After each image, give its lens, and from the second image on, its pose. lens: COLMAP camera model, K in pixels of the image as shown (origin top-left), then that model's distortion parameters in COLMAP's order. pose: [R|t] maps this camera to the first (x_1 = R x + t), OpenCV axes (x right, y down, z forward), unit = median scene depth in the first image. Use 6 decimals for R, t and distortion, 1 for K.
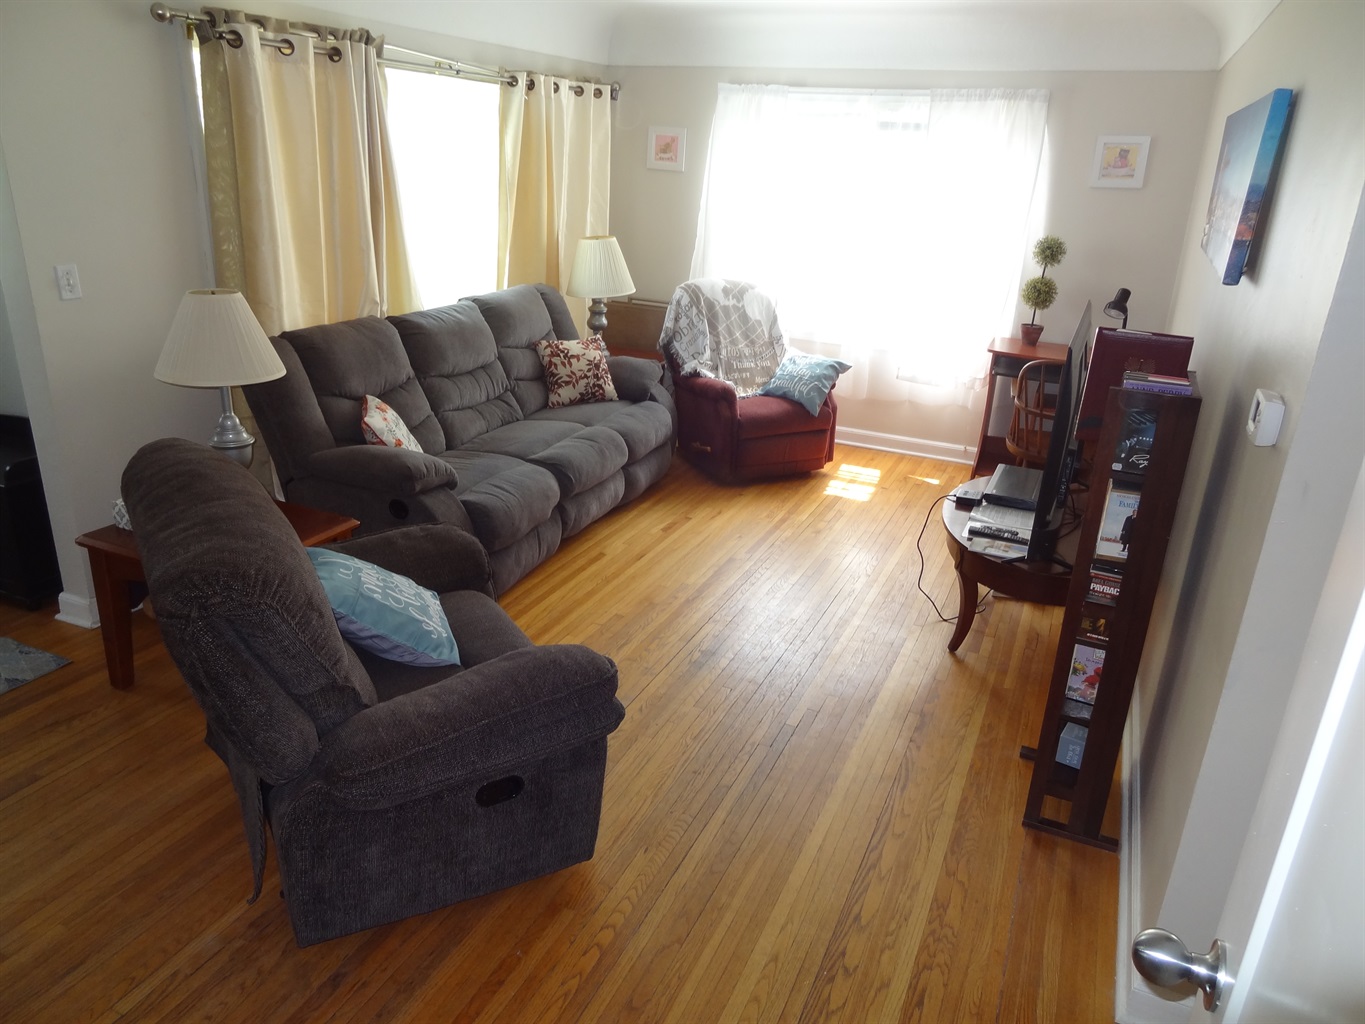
lens RADIAL K [[954.4, 0, 677.0], [0, 954.4, 511.7], [0, 0, 1]] dist [0.000897, 0.006301]
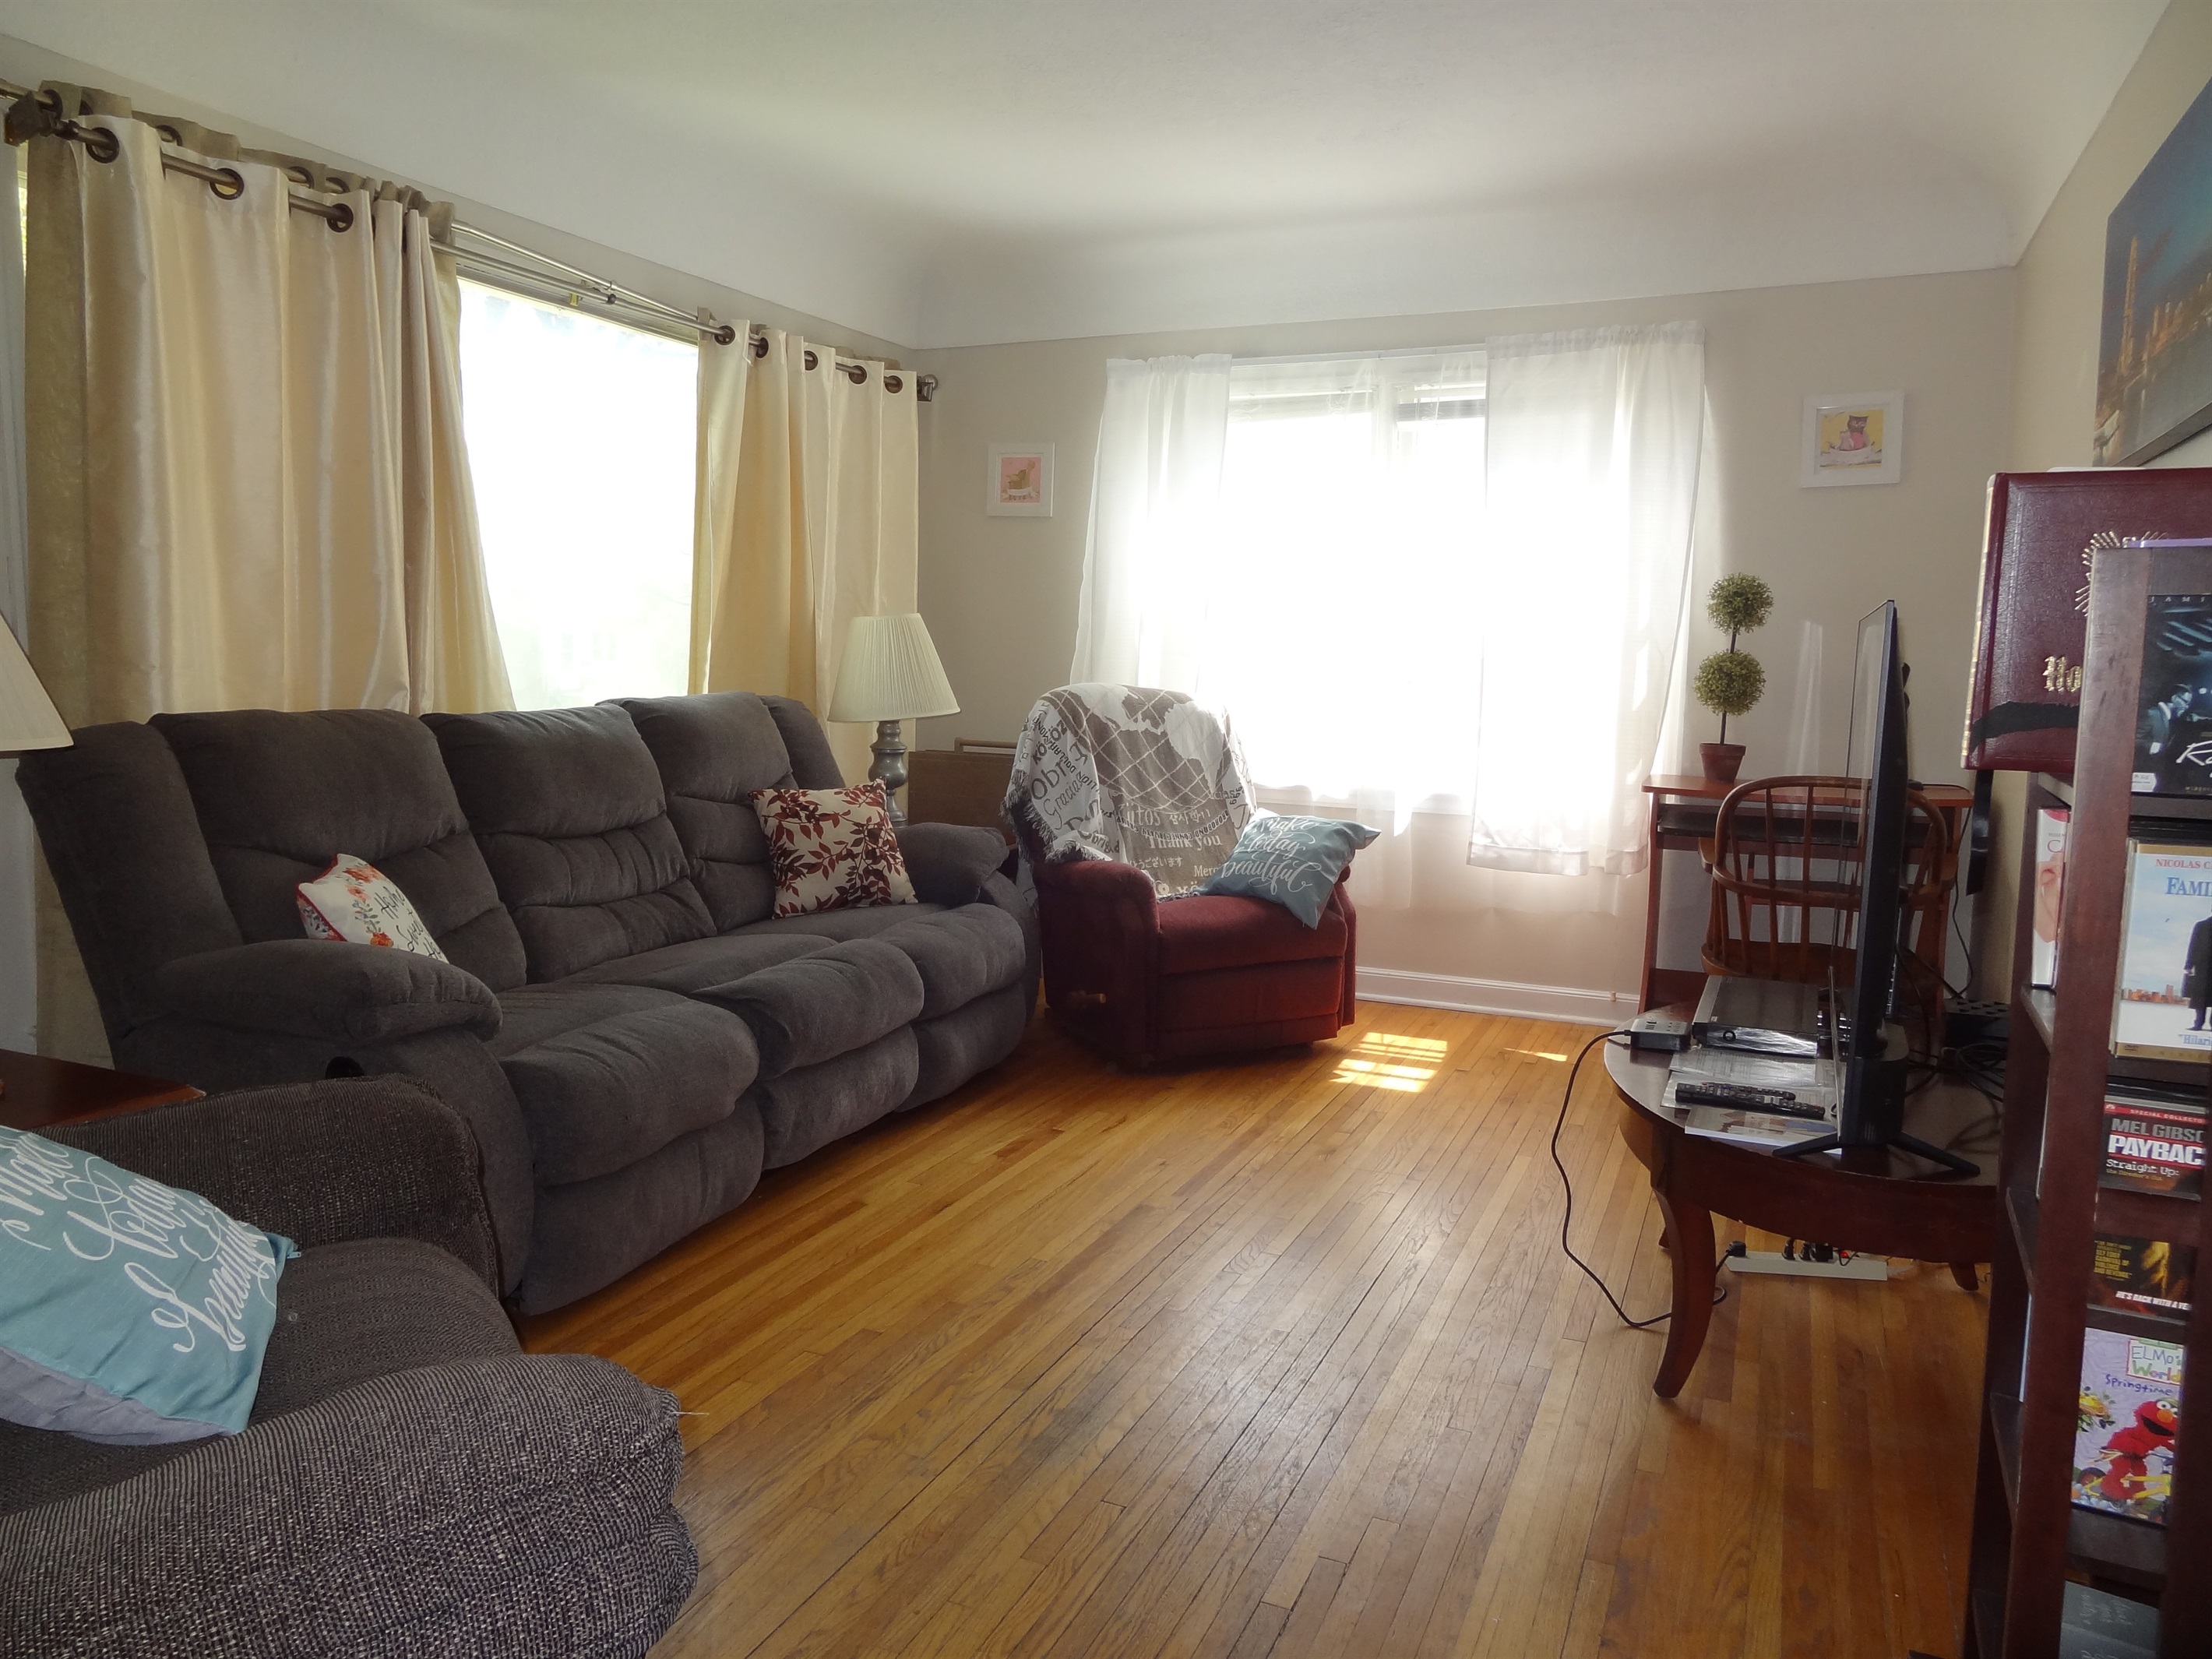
lens RADIAL K [[1546.7, 0, 1097.1], [0, 1546.7, 829.0], [0, 0, 1]] dist [0.000897, 0.006301]
pose [[0.999643, -0.026712, -0.001103, 0.035764], [0.025656, 0.970105, -0.241324, 0.045280], [0.007516, 0.241210, 0.970444, 0.208574]]
